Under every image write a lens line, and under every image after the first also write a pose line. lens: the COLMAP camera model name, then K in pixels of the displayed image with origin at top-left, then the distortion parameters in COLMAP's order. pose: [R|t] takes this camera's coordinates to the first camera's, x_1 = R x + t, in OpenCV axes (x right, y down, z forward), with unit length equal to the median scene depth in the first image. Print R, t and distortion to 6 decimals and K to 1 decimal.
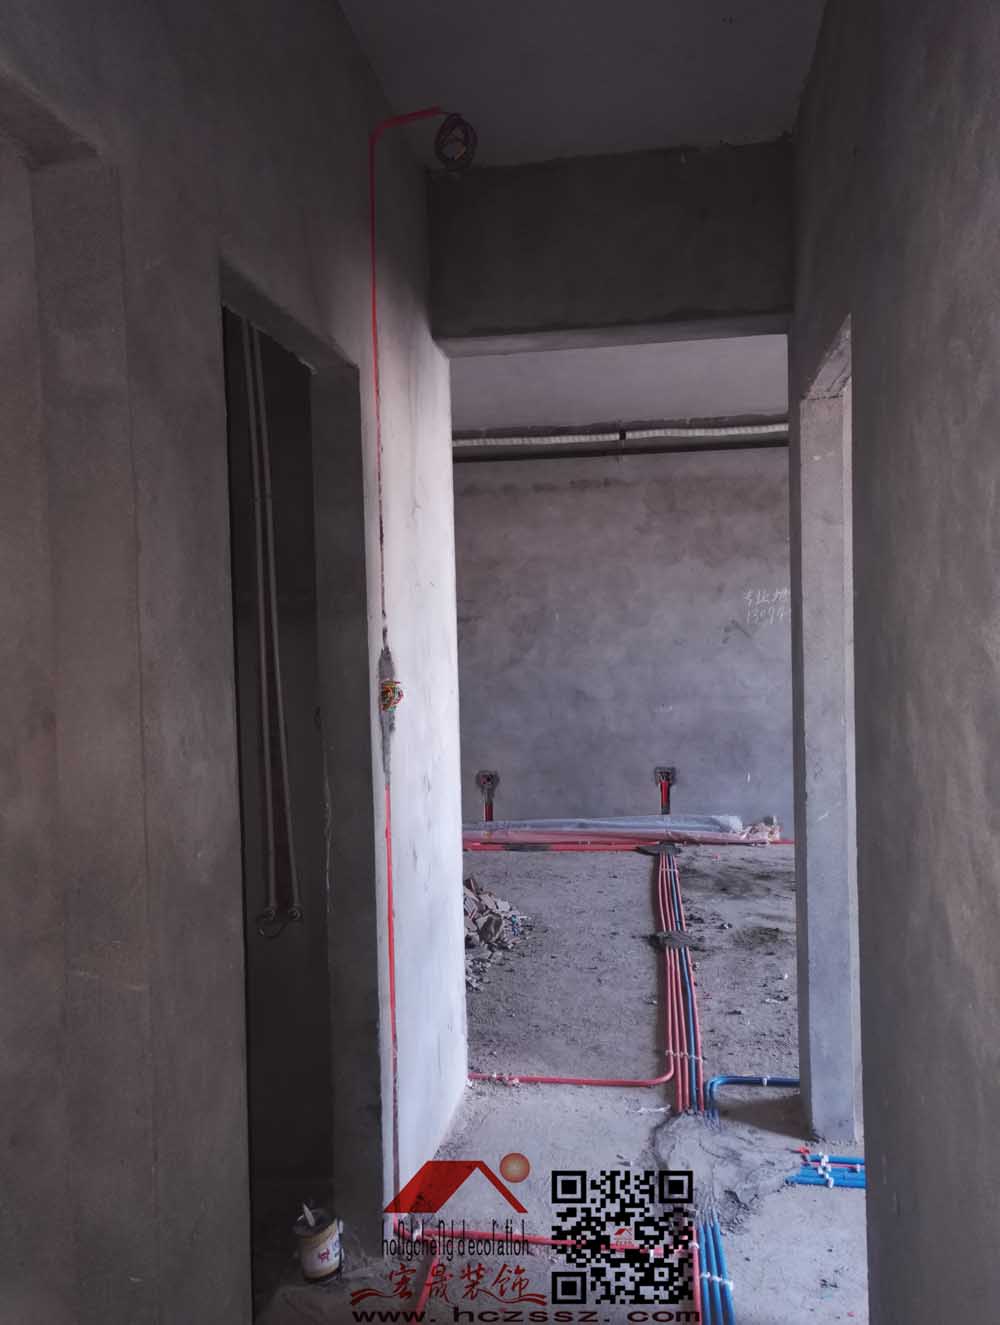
lens RADIAL K [[1075.4, 0, 506.2], [0, 1075.4, 668.2], [0, 0, 1]] dist [0.041568, -0.000671]
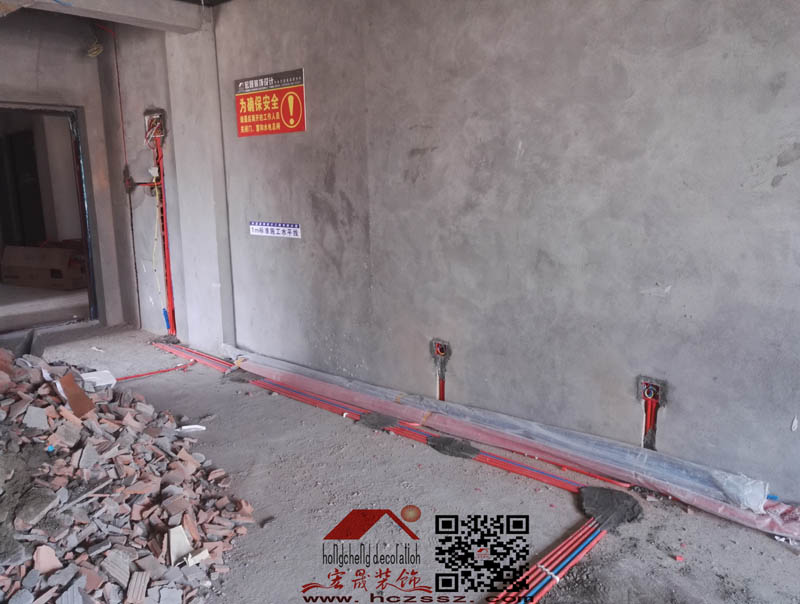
lens RADIAL K [[649.3, 0, 398.6], [0, 649.3, 304.0], [0, 0, 1]] dist [0.041568, -0.000671]
pose [[0.834657, 0.119512, -0.537647, 0.251772], [-0.036234, 0.985974, 0.162920, -0.012811], [0.549577, -0.116501, 0.827280, 0.656172]]
